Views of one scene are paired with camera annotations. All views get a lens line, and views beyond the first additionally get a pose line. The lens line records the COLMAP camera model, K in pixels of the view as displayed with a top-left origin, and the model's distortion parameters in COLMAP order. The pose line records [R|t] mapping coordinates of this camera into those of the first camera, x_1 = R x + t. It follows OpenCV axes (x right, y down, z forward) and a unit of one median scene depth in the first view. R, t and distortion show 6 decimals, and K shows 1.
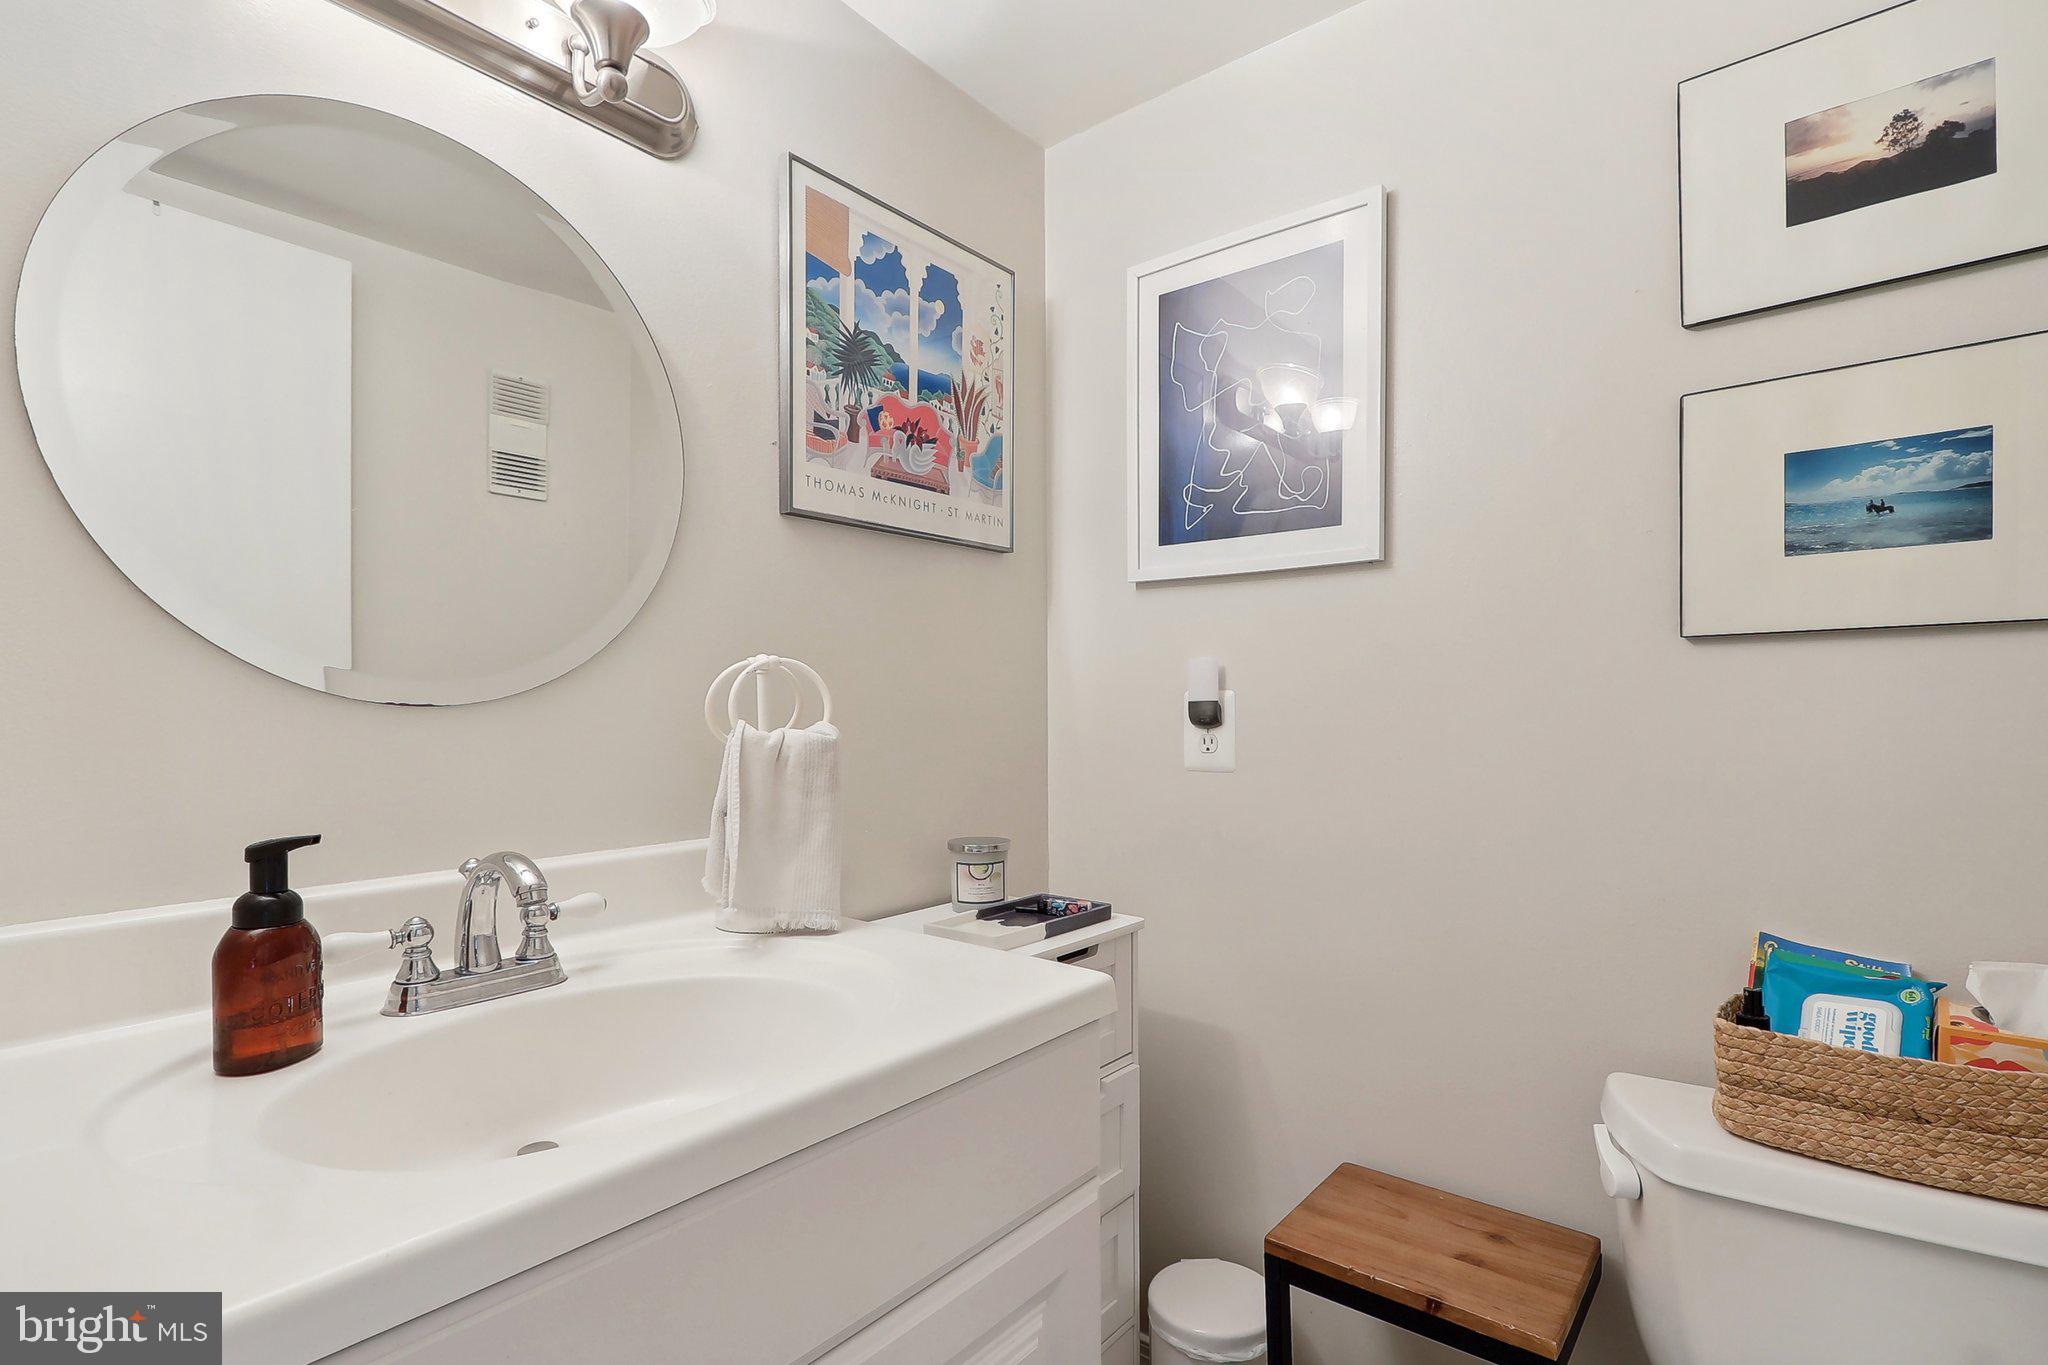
lens RADIAL K [[979.7, 0, 998.1], [0, 979.7, 710.4], [0, 0, 1]] dist [-0.004087, 0.000470]
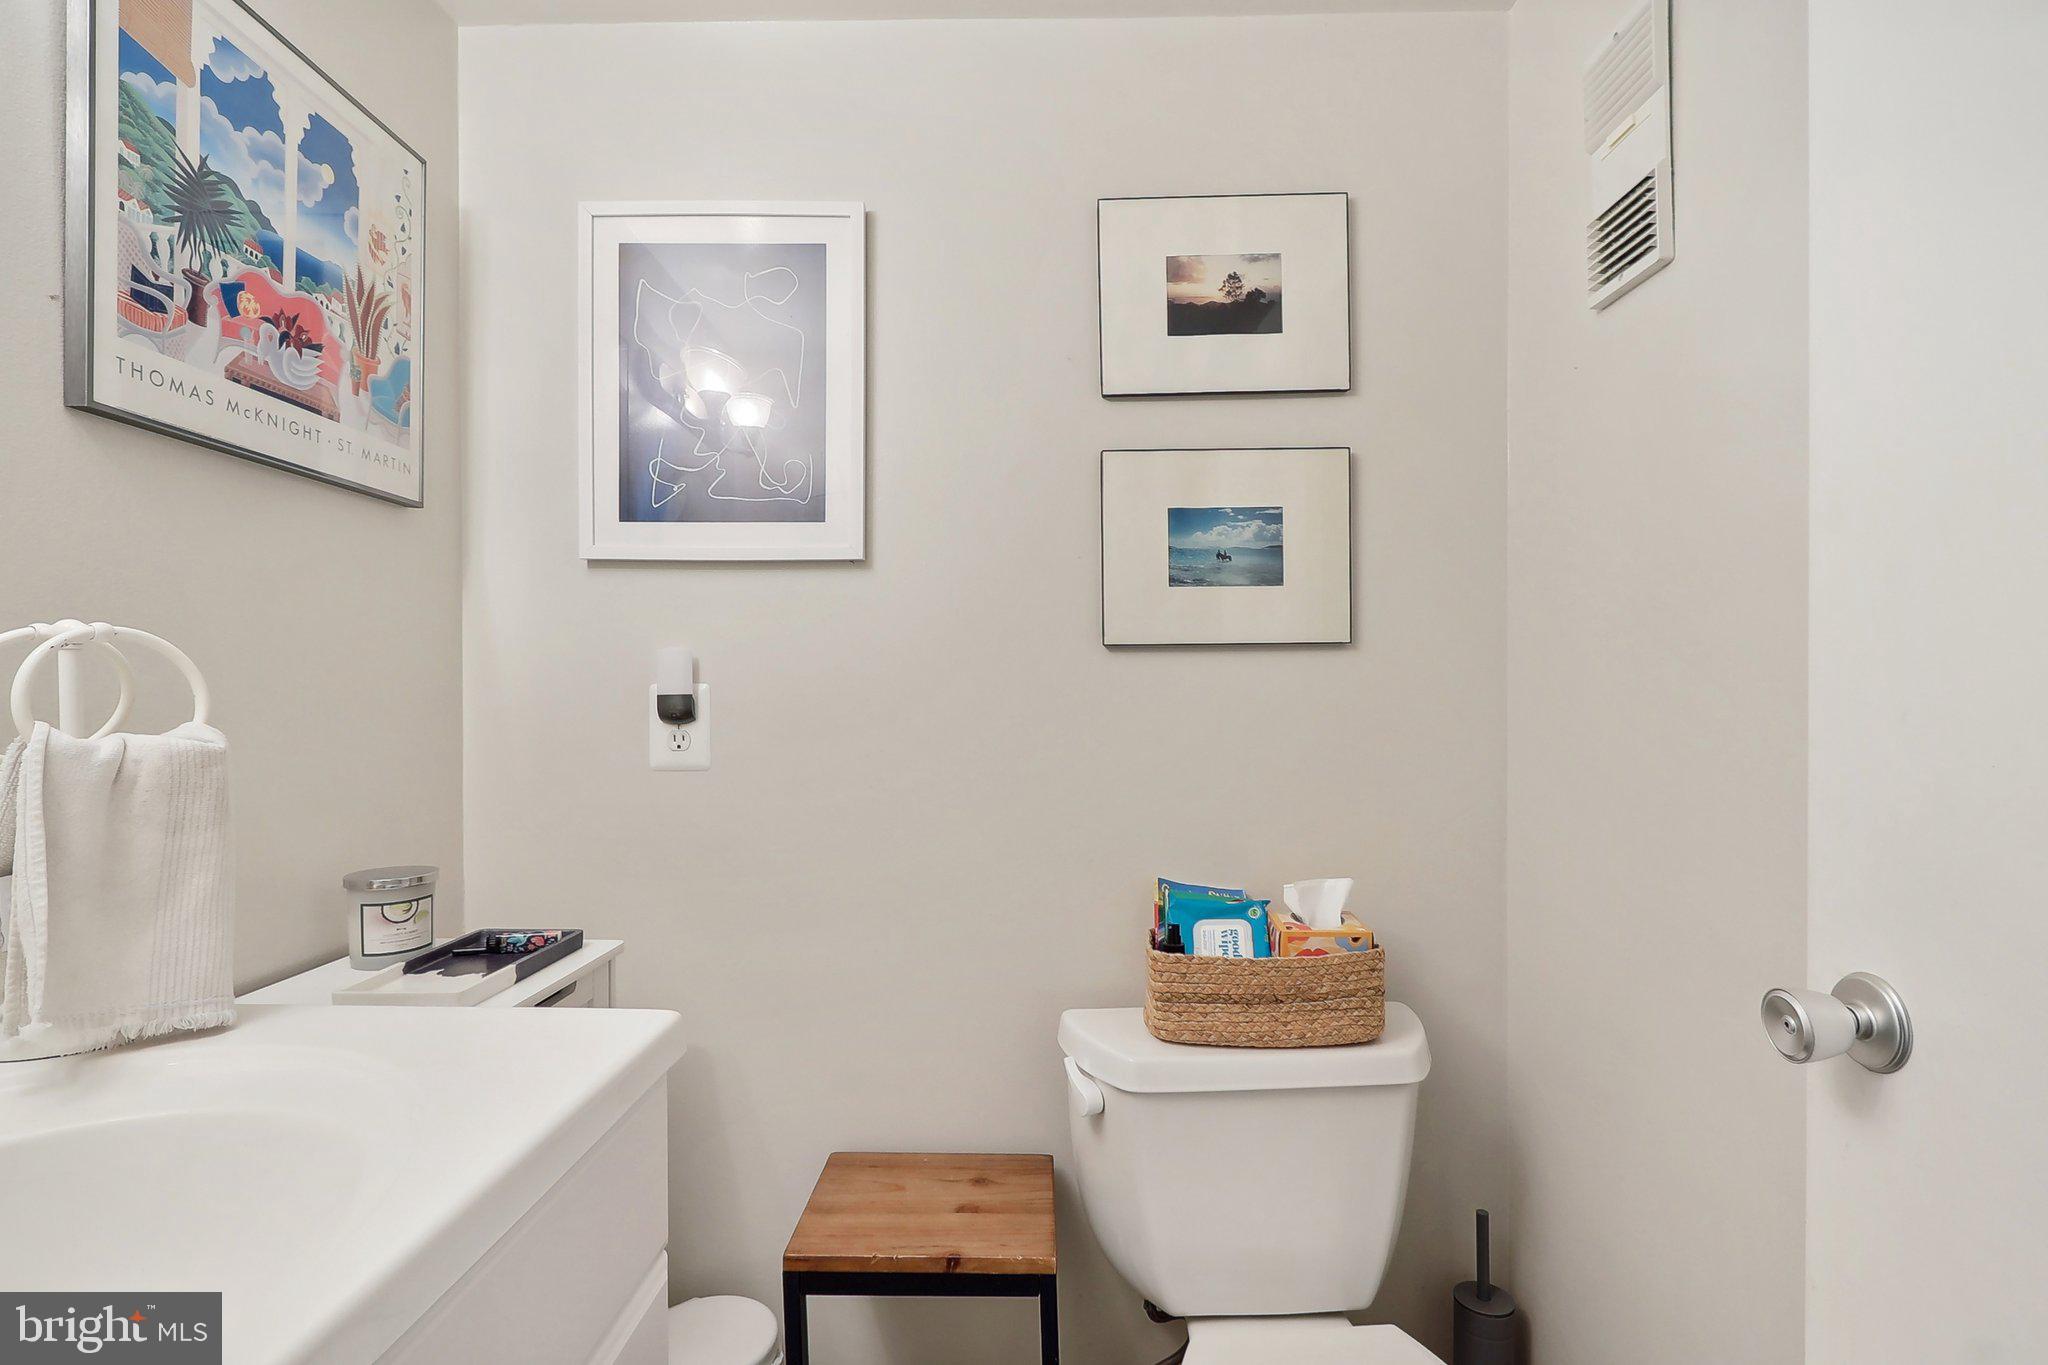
lens RADIAL K [[979.7, 0, 1023.4], [0, 979.7, 689.0], [0, 0, 1]] dist [-0.004087, 0.000470]
pose [[0.776478, 0.009573, 0.630072, -0.145642], [-0.000733, 0.999898, -0.014290, -0.002491], [-0.630144, 0.010634, 0.776405, 0.096631]]
